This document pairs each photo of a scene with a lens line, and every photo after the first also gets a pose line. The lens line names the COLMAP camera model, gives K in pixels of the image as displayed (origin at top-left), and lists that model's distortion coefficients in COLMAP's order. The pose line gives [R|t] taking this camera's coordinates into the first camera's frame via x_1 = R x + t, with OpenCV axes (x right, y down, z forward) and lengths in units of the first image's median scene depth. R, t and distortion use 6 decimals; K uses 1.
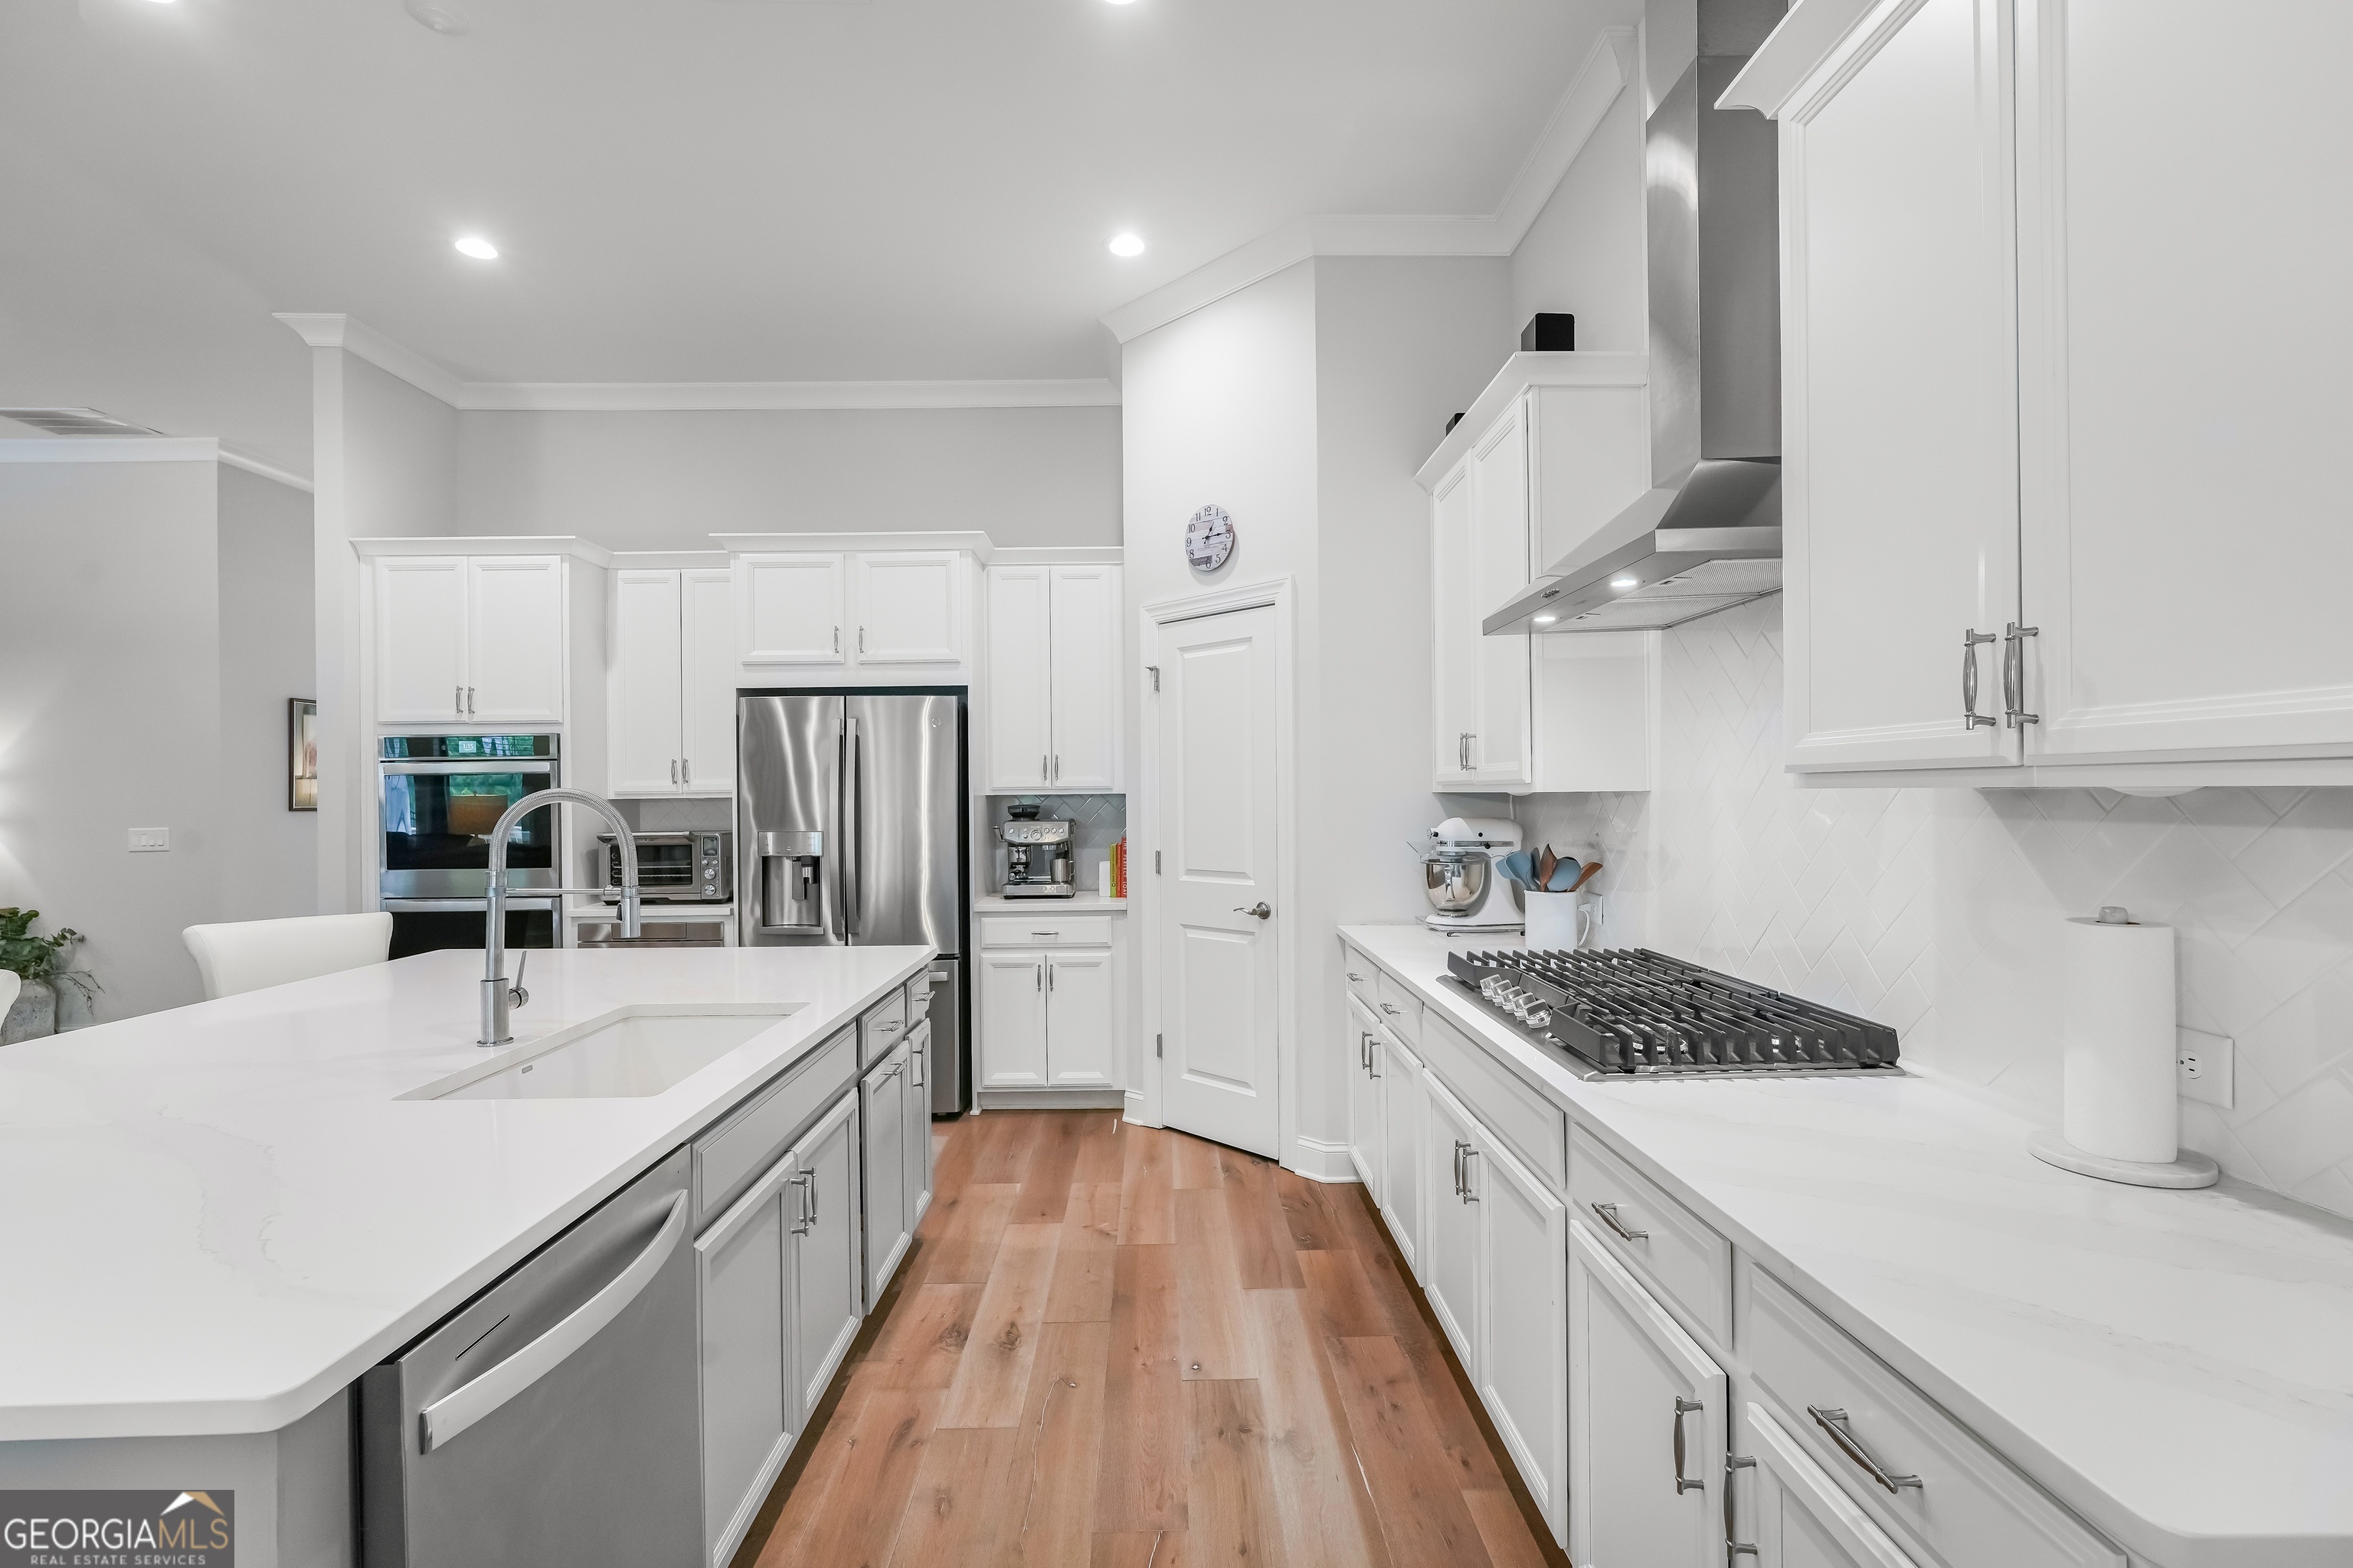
lens RADIAL K [[1047.8, 0, 1167.4], [0, 1047.8, 792.4], [0, 0, 1]] dist [-0.014776, 0.005783]
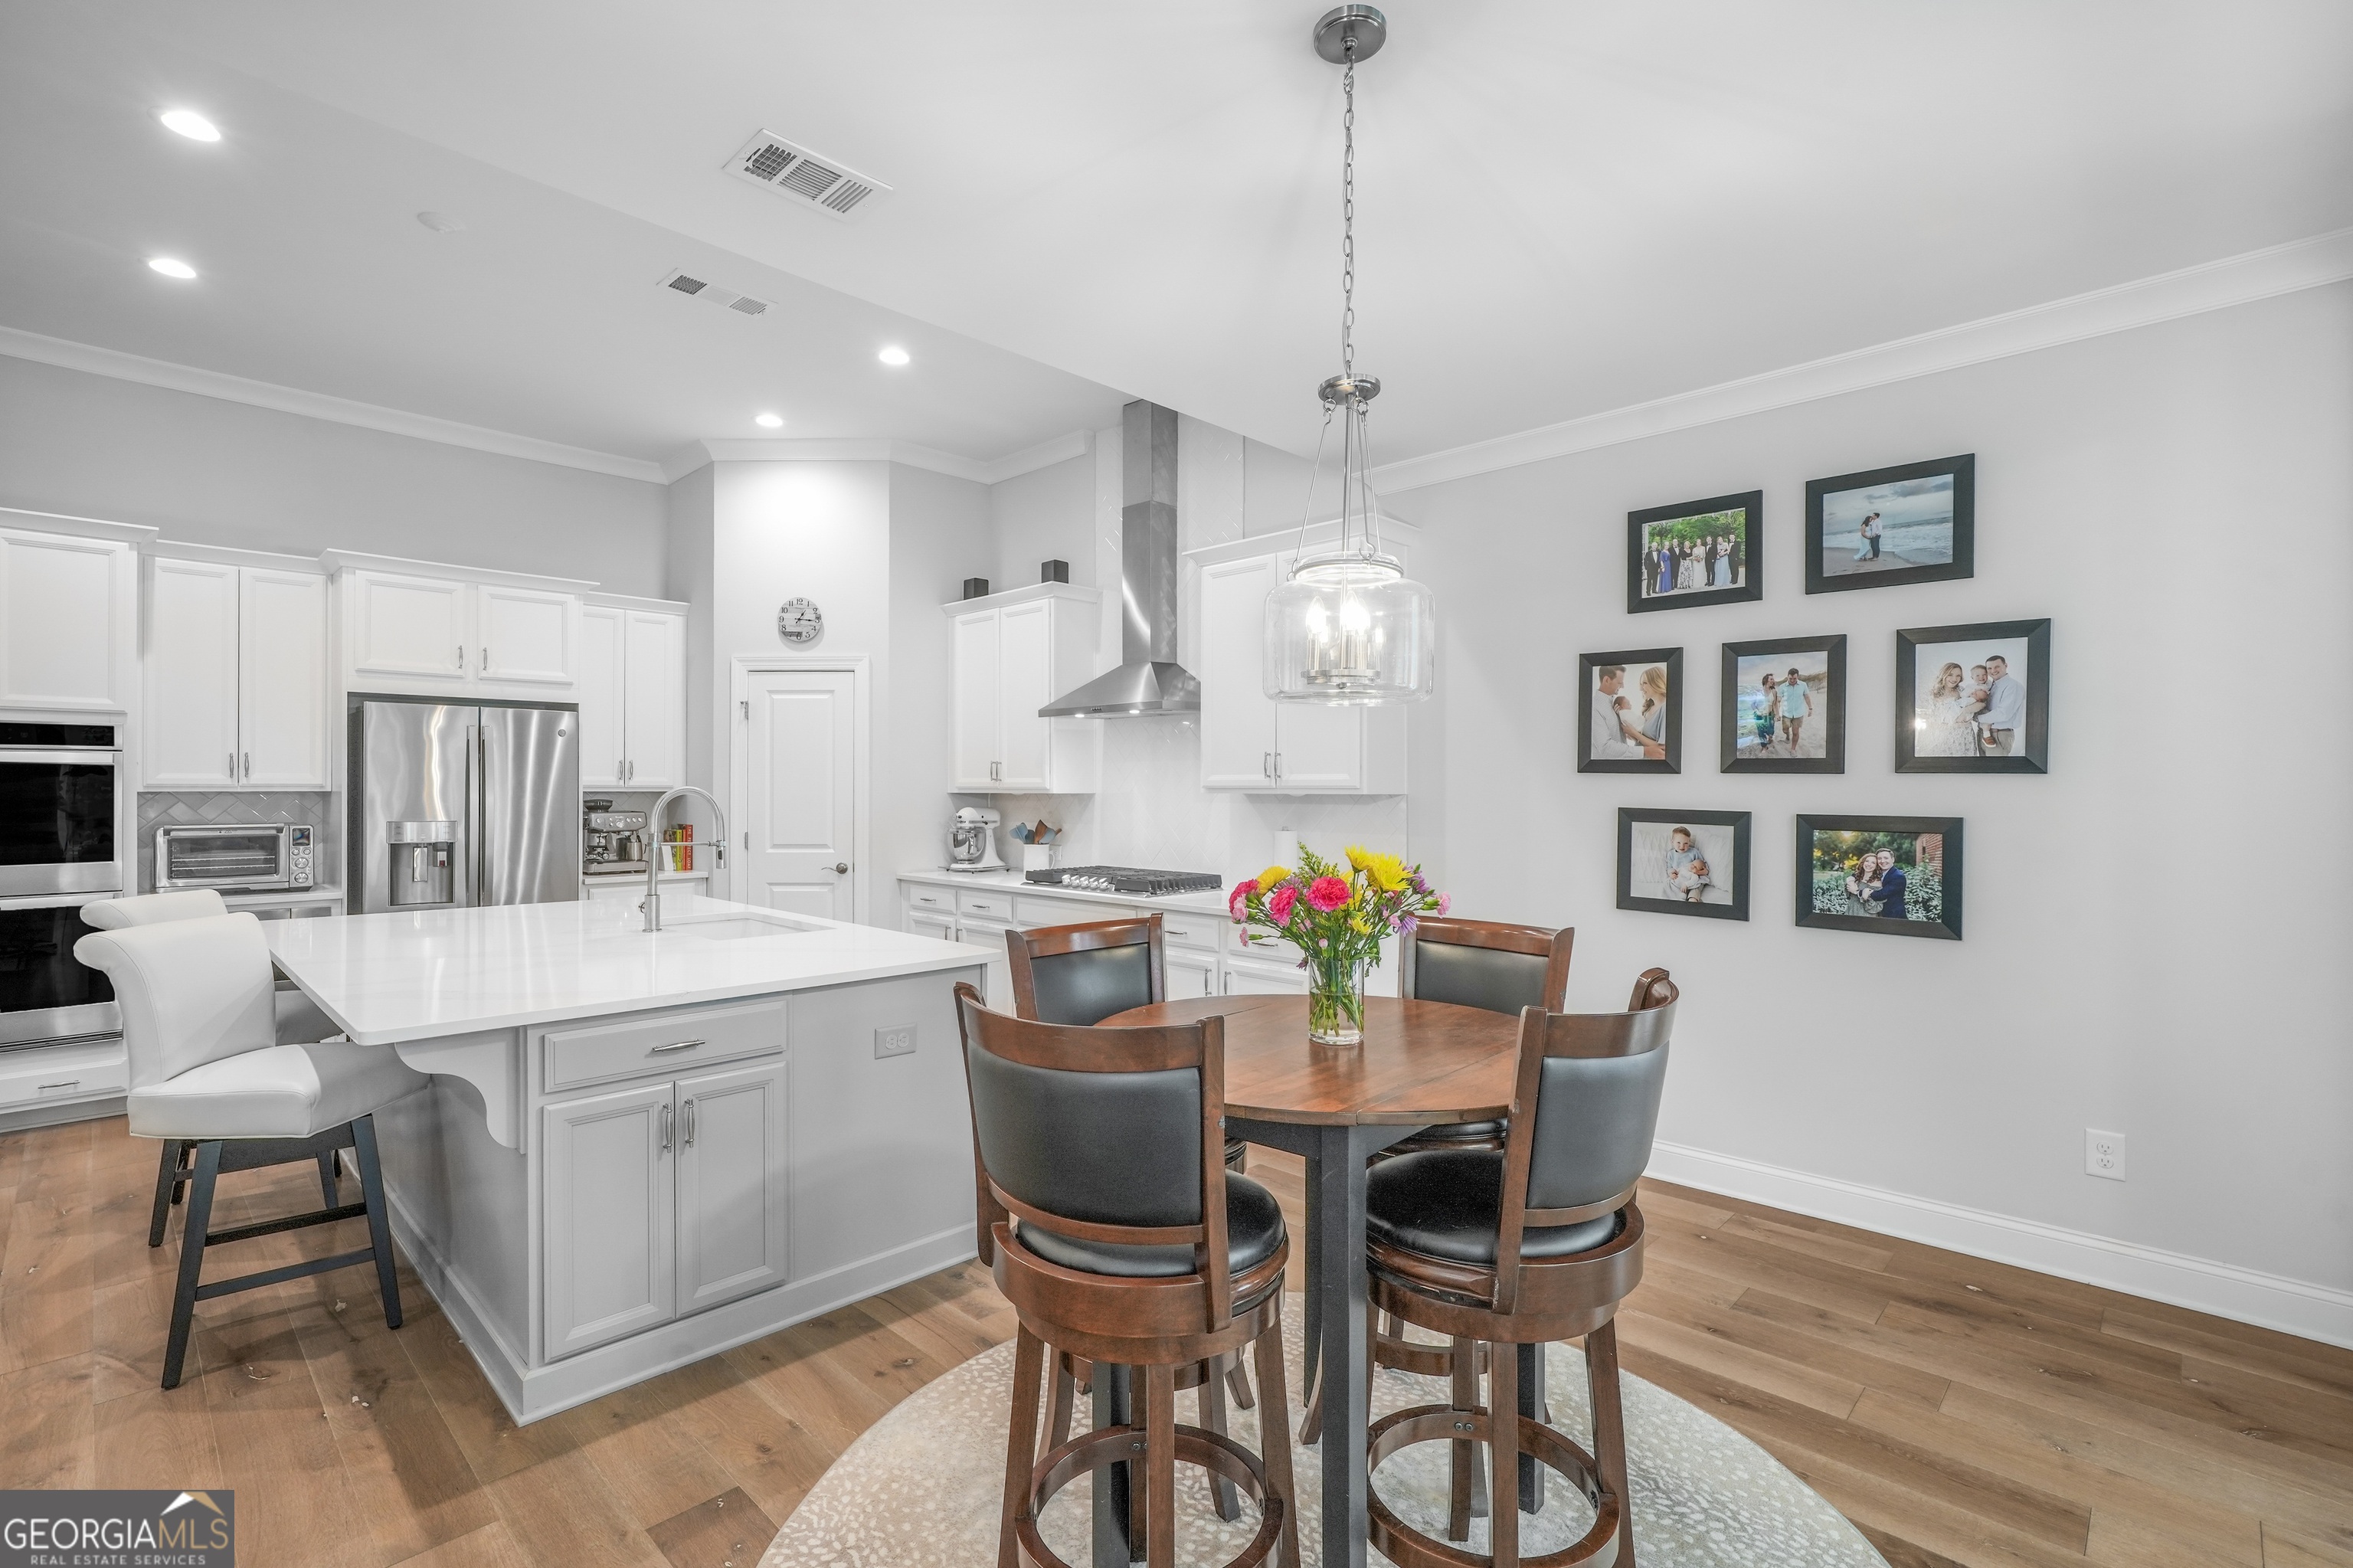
lens RADIAL K [[1047.8, 0, 1183.8], [0, 1047.8, 790.8], [0, 0, 1]] dist [-0.014776, 0.005783]
pose [[0.708313, 0.010766, 0.705816, -0.596704], [-0.009064, 0.999940, -0.006157, 0.003218], [-0.705840, -0.002037, 0.708368, -0.416234]]
